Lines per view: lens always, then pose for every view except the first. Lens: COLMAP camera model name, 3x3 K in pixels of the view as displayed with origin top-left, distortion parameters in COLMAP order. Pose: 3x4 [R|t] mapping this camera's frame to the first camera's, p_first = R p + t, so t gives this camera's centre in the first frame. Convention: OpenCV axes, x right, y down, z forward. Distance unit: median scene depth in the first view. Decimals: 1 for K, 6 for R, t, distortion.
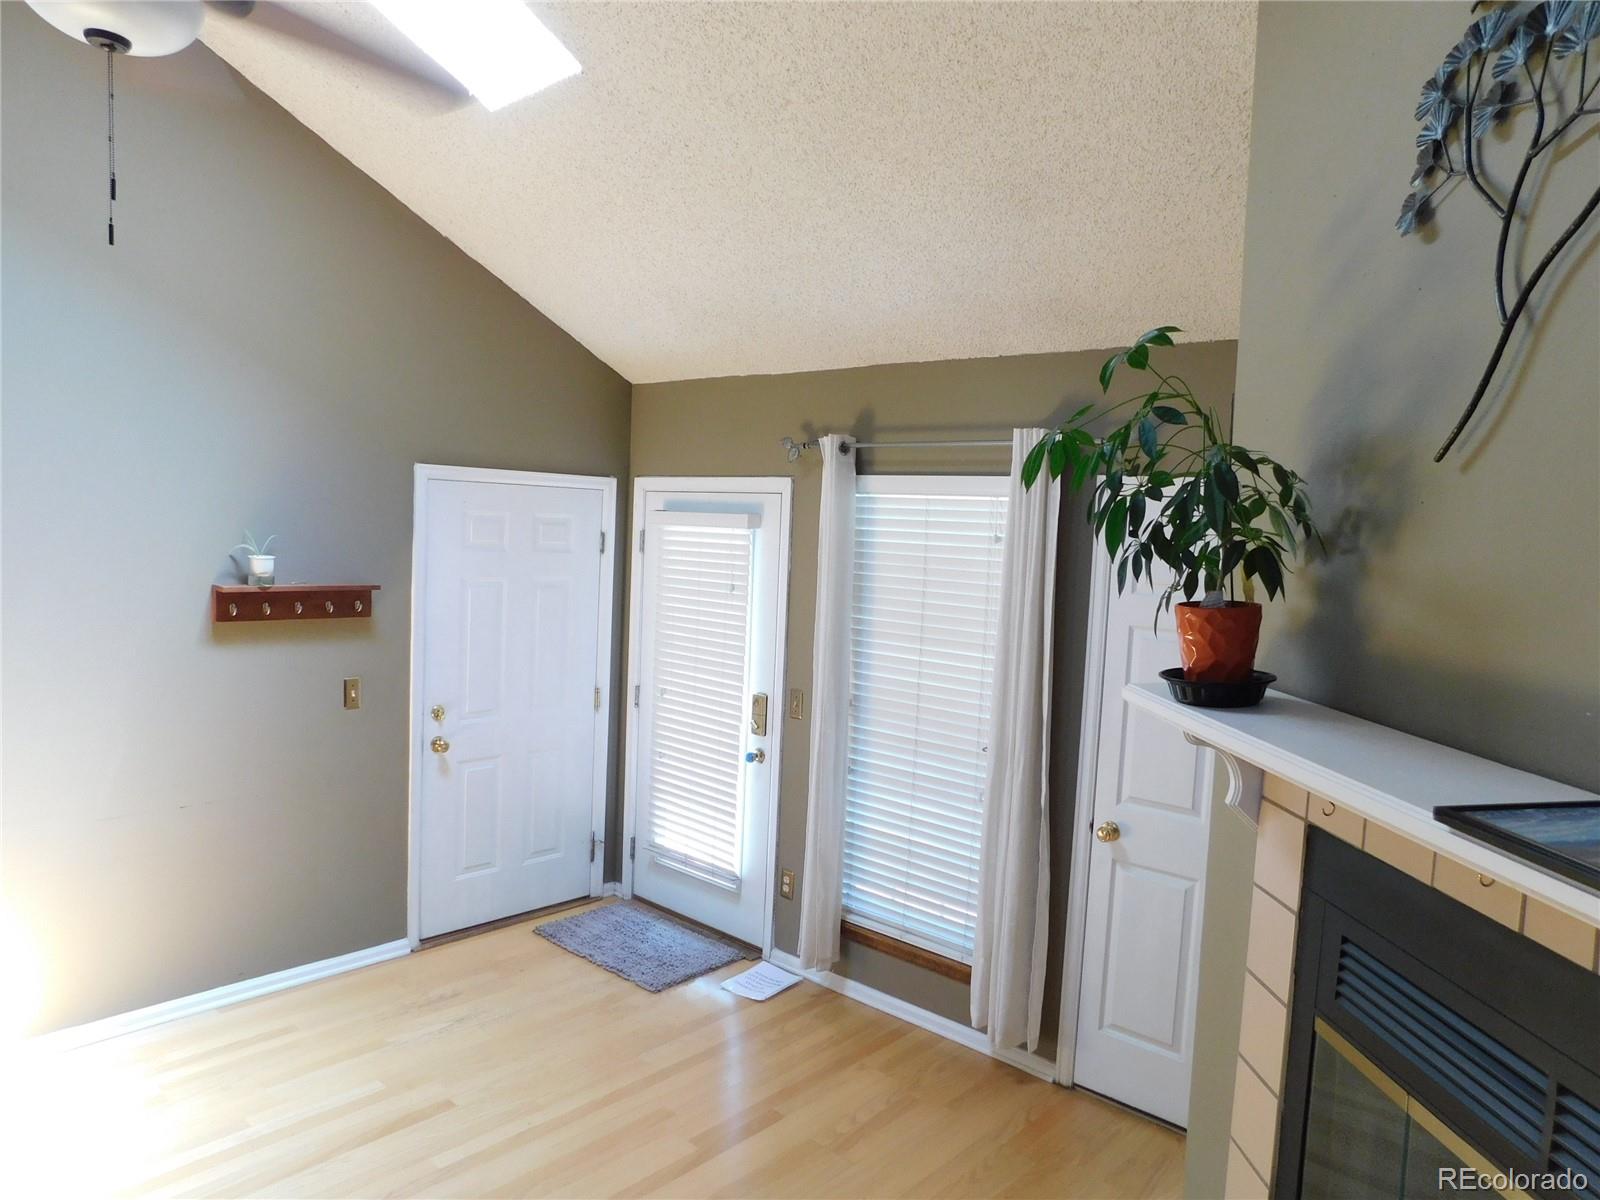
lens RADIAL K [[1061.6, 0, 800.7], [0, 1061.6, 598.2], [0, 0, 1]] dist [-0.069741, 0.059993]
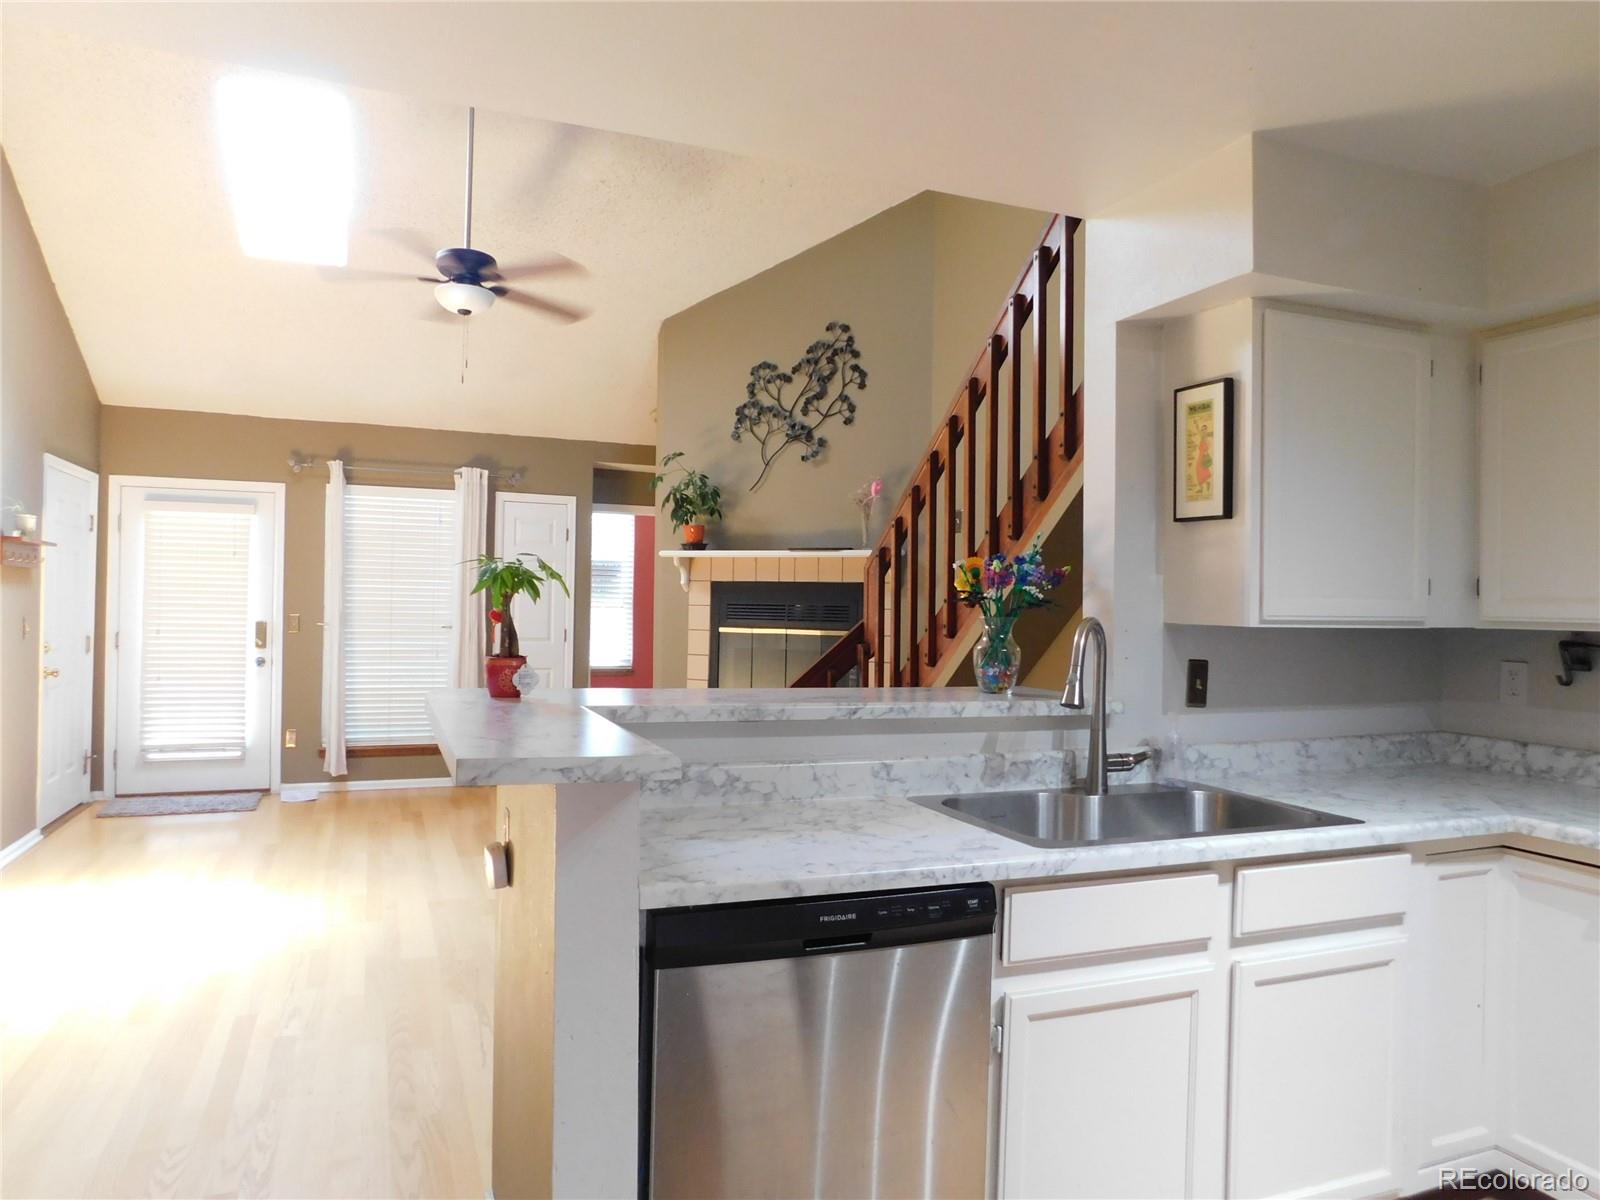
lens RADIAL K [[1061.6, 0, 801.3], [0, 1061.6, 591.6], [0, 0, 1]] dist [-0.069741, 0.059993]
pose [[0.429723, -0.023923, 0.902644, -1.082207], [0.065694, 0.997828, -0.004829, 0.106650], [-0.900568, 0.061374, 0.430361, -0.371098]]
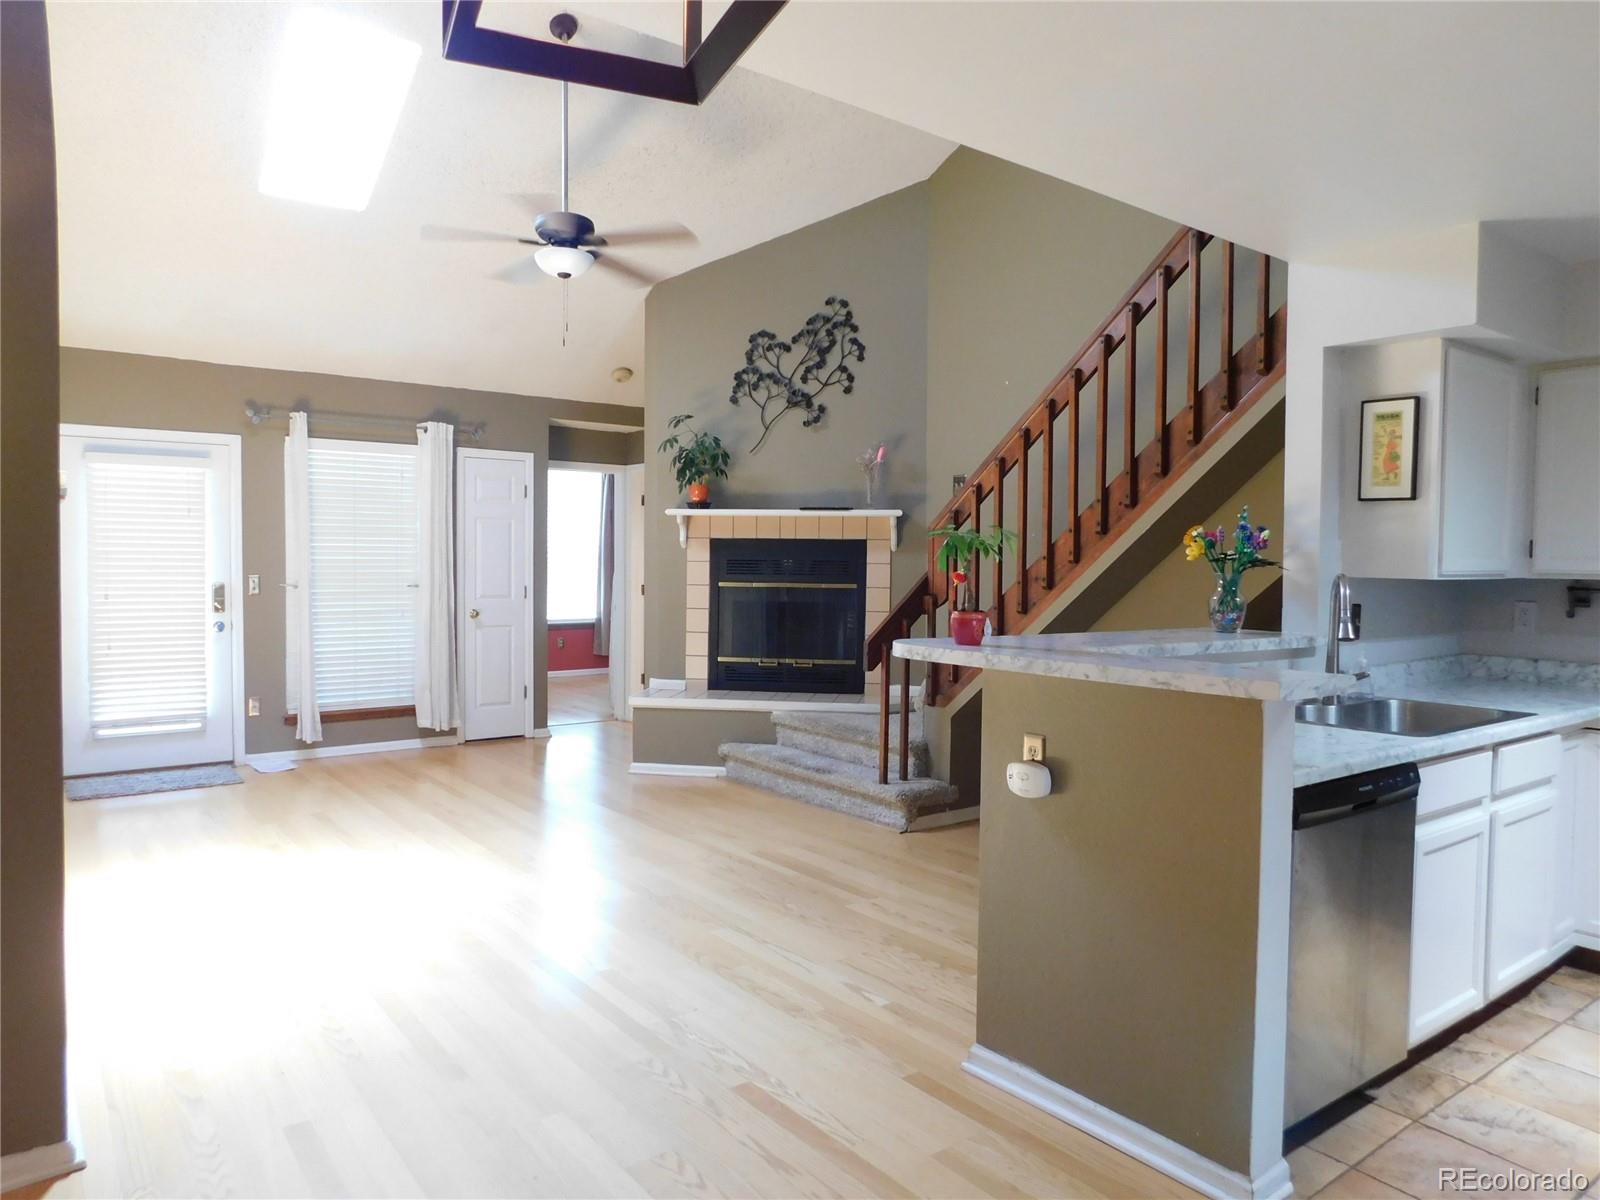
lens RADIAL K [[1061.6, 0, 804.0], [0, 1061.6, 592.1], [0, 0, 1]] dist [-0.069741, 0.059993]
pose [[0.177294, -0.072386, 0.981492, -1.302044], [0.068597, 0.995775, 0.061048, 0.070373], [-0.981764, 0.056504, 0.181510, -0.040505]]
